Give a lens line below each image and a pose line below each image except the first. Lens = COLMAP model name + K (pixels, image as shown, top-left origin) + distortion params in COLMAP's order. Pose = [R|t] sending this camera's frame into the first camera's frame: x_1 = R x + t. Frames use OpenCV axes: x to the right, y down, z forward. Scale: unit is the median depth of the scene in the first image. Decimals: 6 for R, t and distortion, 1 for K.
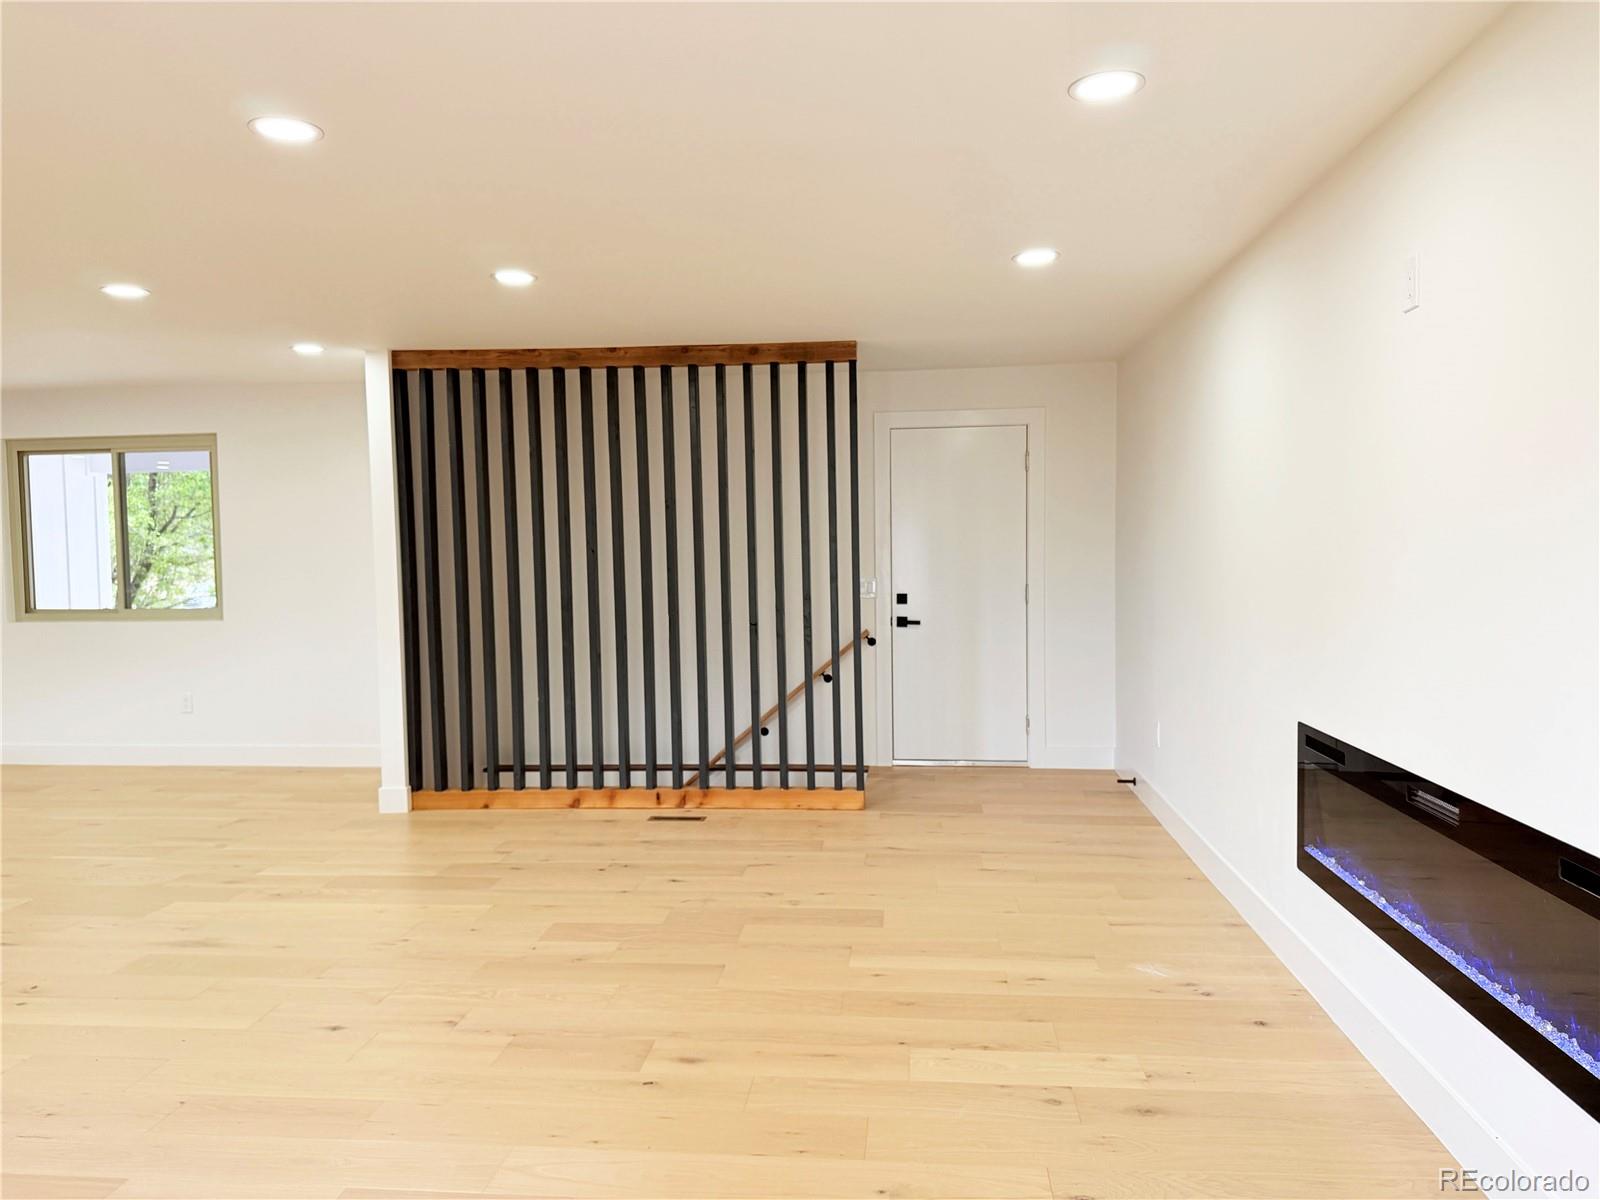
lens RADIAL K [[1119.3, 0, 805.4], [0, 1119.3, 603.2], [0, 0, 1]] dist [0.093594, -0.138337]
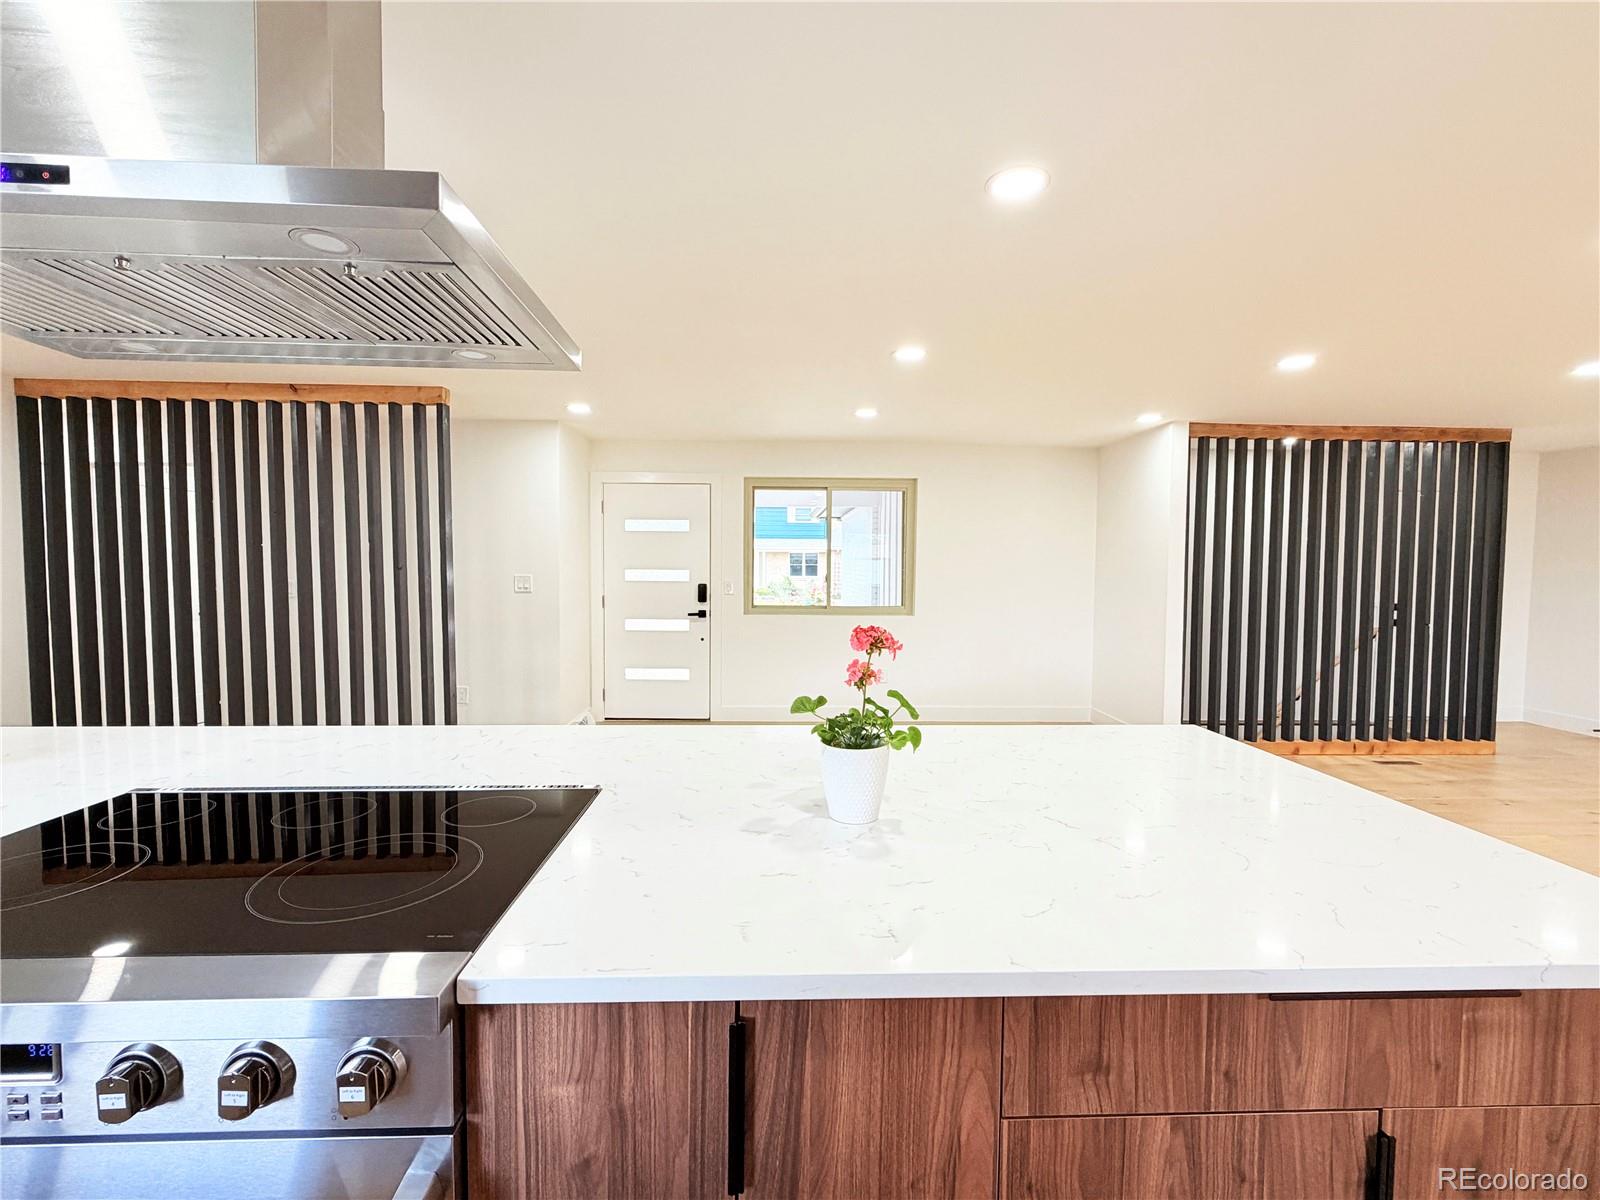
lens RADIAL K [[711.7, 0, 800.0], [0, 711.7, 600.0], [0, 0, 1]] dist [0.001970, 0.000136]
pose [[0.991142, 0.013867, 0.132084, -1.177529], [-0.013571, 0.999903, -0.003141, 0.001933], [-0.132115, 0.001321, 0.991234, 0.258171]]
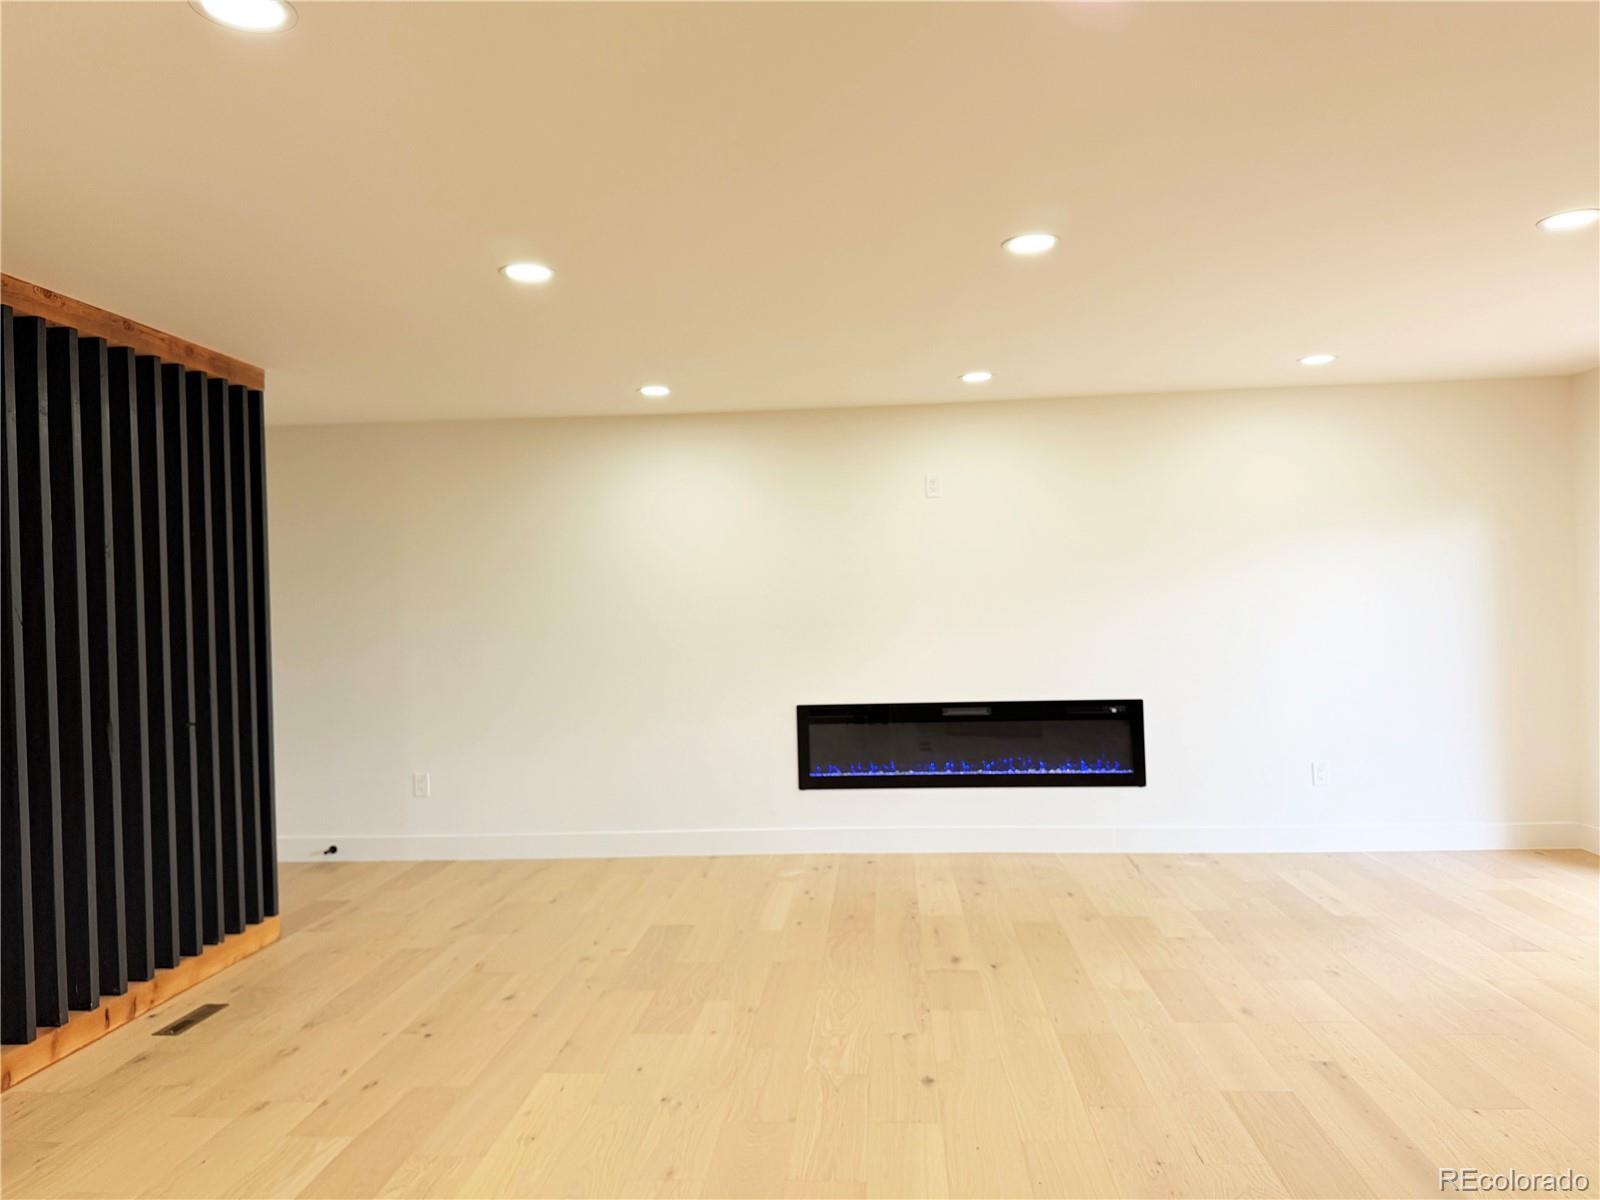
lens RADIAL K [[1119.3, 0, 805.4], [0, 1119.3, 603.2], [0, 0, 1]] dist [0.093594, -0.138337]
pose [[-0.016024, 0.012253, 0.999797, -0.967806], [0.081411, 0.996621, -0.010909, -0.022656], [-0.996552, 0.081219, -0.016967, 0.758162]]
